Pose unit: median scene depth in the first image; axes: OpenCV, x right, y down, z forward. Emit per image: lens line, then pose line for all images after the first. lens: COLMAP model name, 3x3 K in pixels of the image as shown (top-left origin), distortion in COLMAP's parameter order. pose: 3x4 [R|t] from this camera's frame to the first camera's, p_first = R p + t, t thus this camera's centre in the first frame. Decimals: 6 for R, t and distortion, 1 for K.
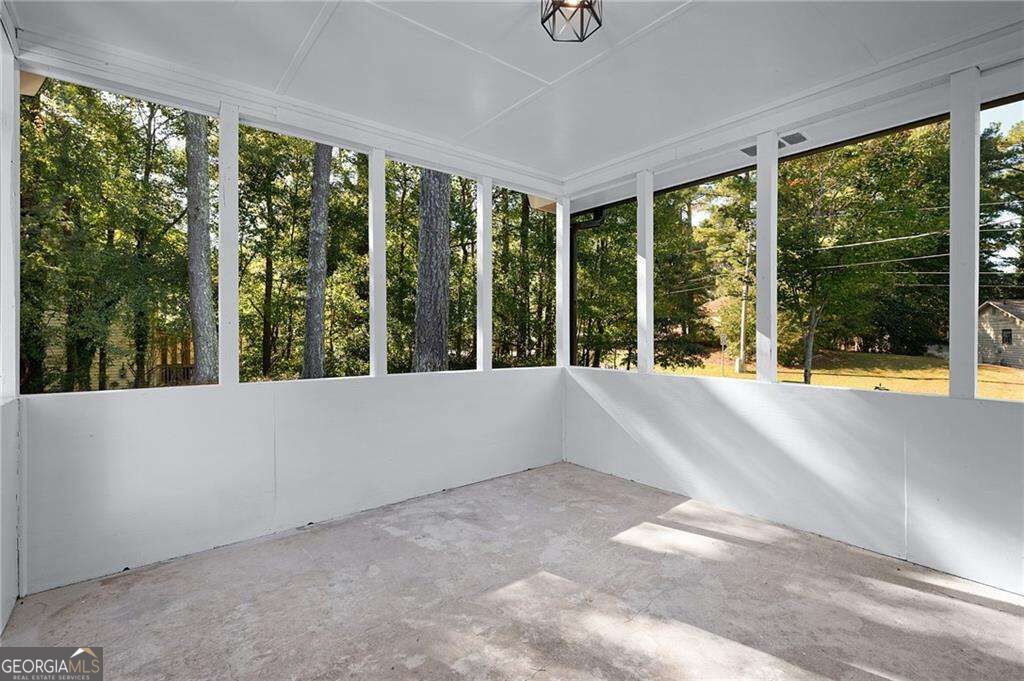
lens RADIAL K [[463.6, 0, 506.2], [0, 463.6, 340.0], [0, 0, 1]] dist [-0.001911, -0.000296]
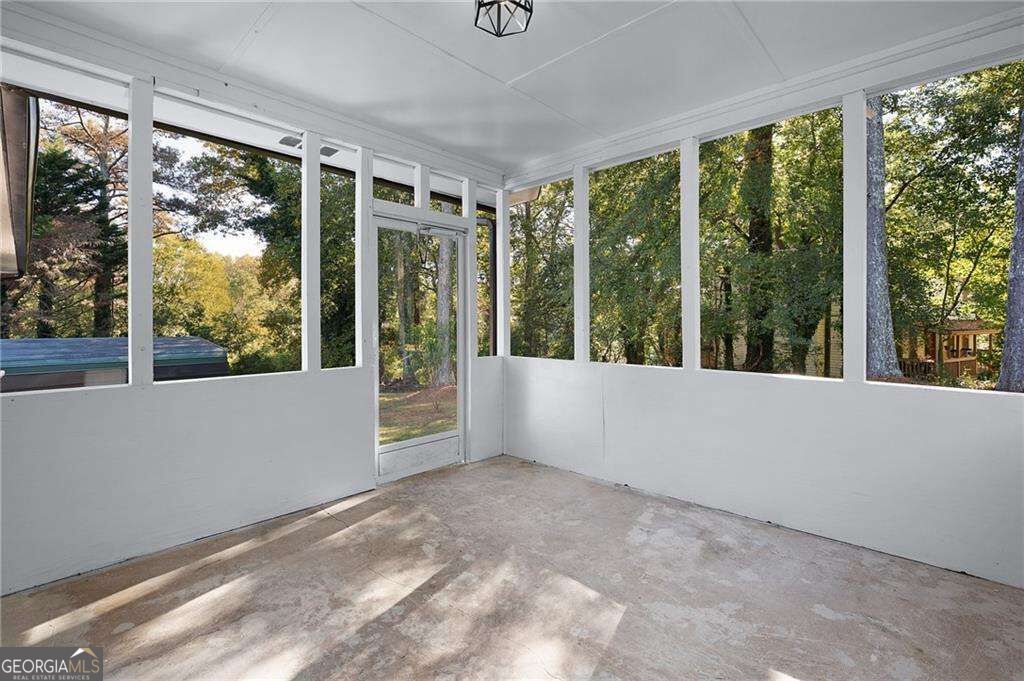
lens RADIAL K [[463.6, 0, 506.2], [0, 463.6, 340.0], [0, 0, 1]] dist [-0.001911, -0.000296]
pose [[0.141588, 0.035046, -0.989305, 0.733525], [-0.015831, 0.999325, 0.033135, -0.008259], [0.989799, 0.010970, 0.142047, 0.560680]]
